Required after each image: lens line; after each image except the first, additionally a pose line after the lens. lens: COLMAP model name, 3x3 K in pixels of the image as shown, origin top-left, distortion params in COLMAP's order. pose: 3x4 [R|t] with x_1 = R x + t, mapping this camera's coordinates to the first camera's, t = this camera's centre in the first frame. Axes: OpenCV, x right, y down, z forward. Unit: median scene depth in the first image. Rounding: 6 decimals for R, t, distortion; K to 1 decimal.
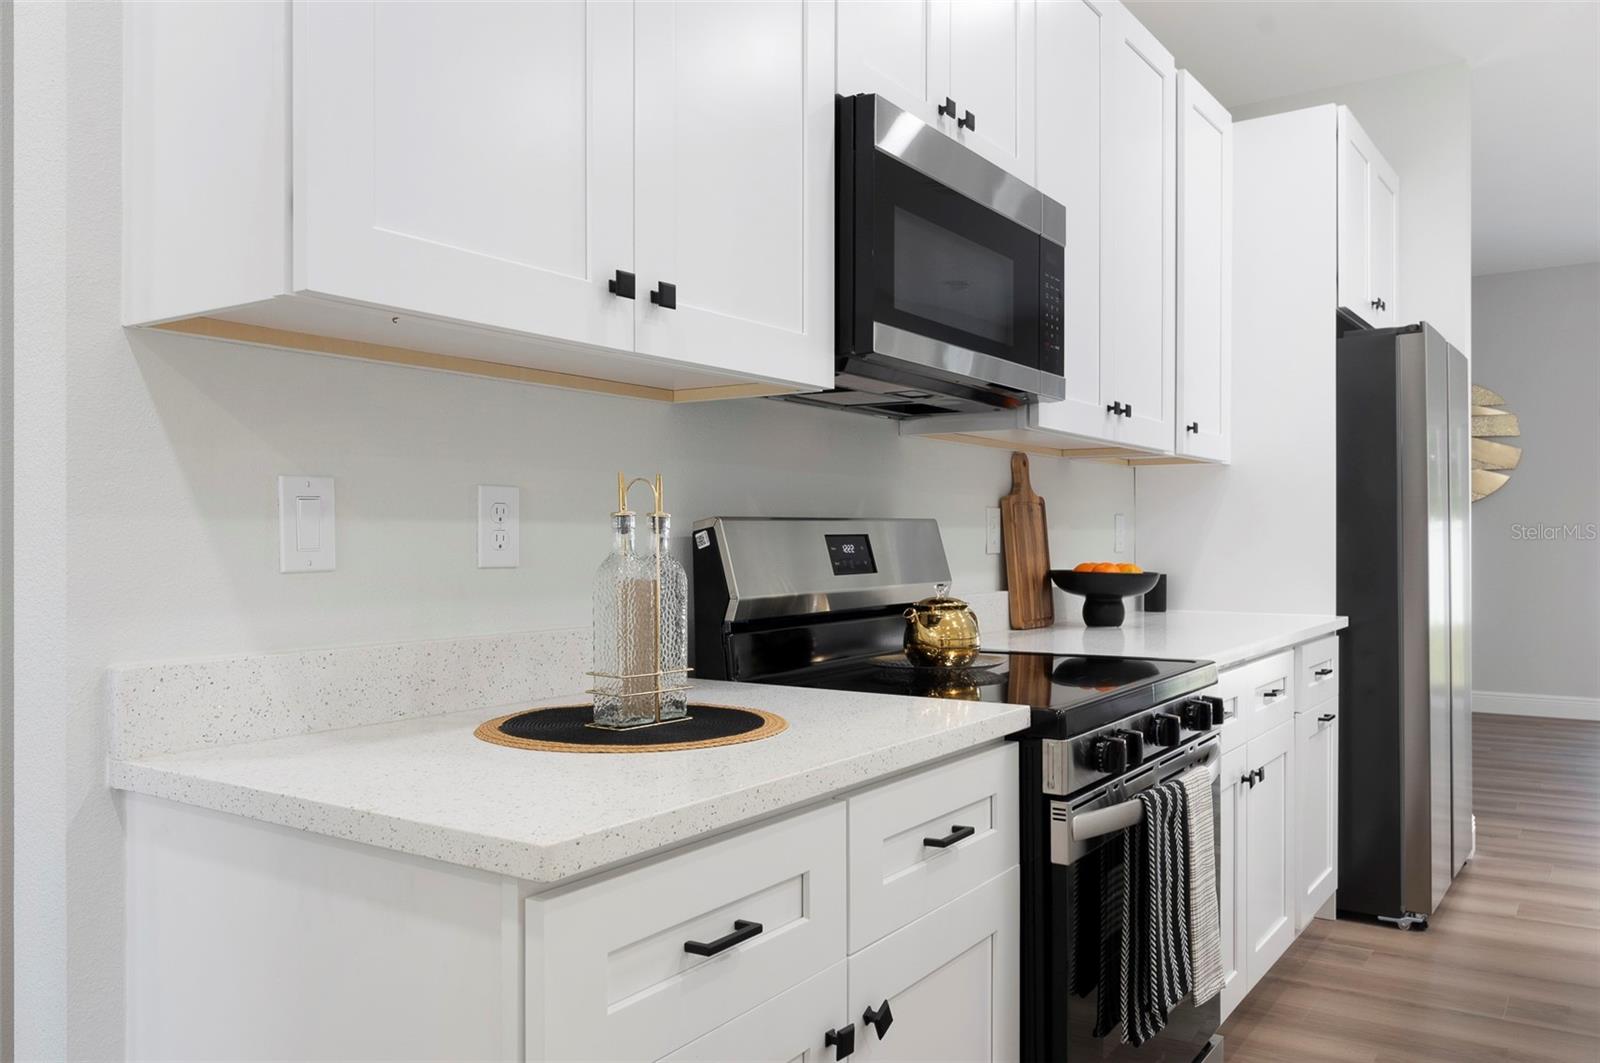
lens RADIAL K [[1273.9, 0, 800.0], [0, 1273.9, 531.5], [0, 0, 1]] dist [0.000221, 0.000886]
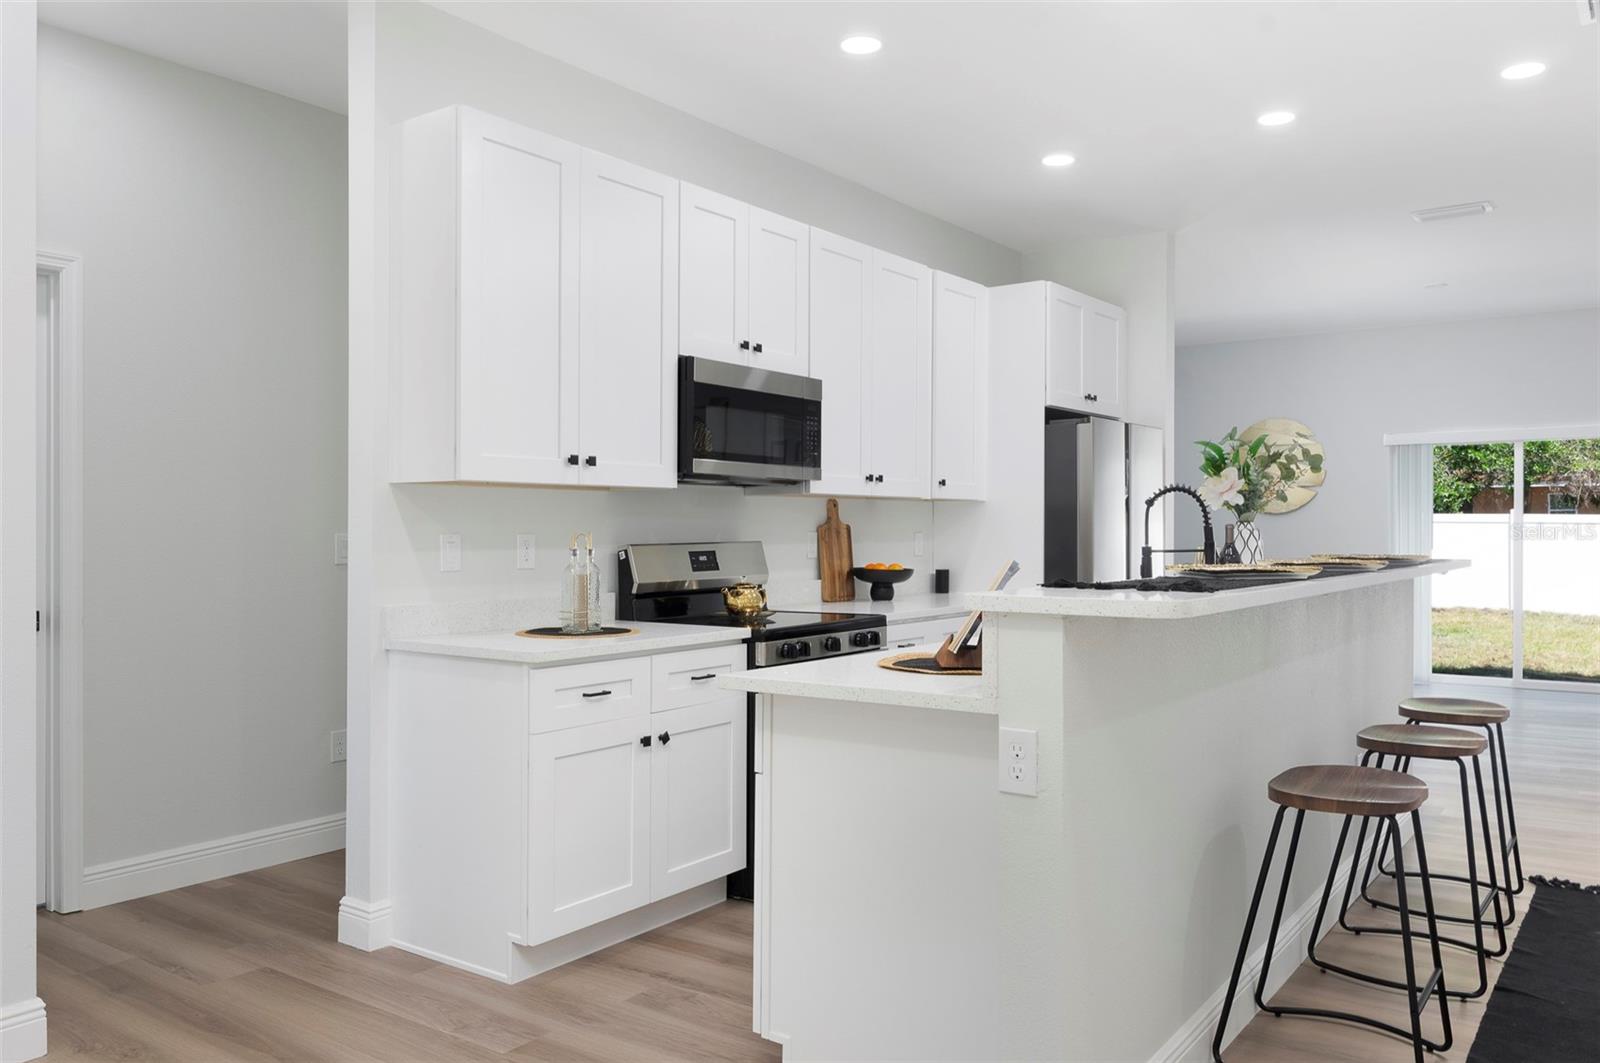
lens RADIAL K [[1206.5, 0, 800.0], [0, 1206.5, 531.5], [0, 0, 1]] dist [0.006773, 0.000143]
pose [[0.999780, 0.001183, -0.020936, 0.237057], [-0.001063, 0.999983, 0.005726, -0.040636], [0.020943, -0.005703, 0.999764, -0.913856]]
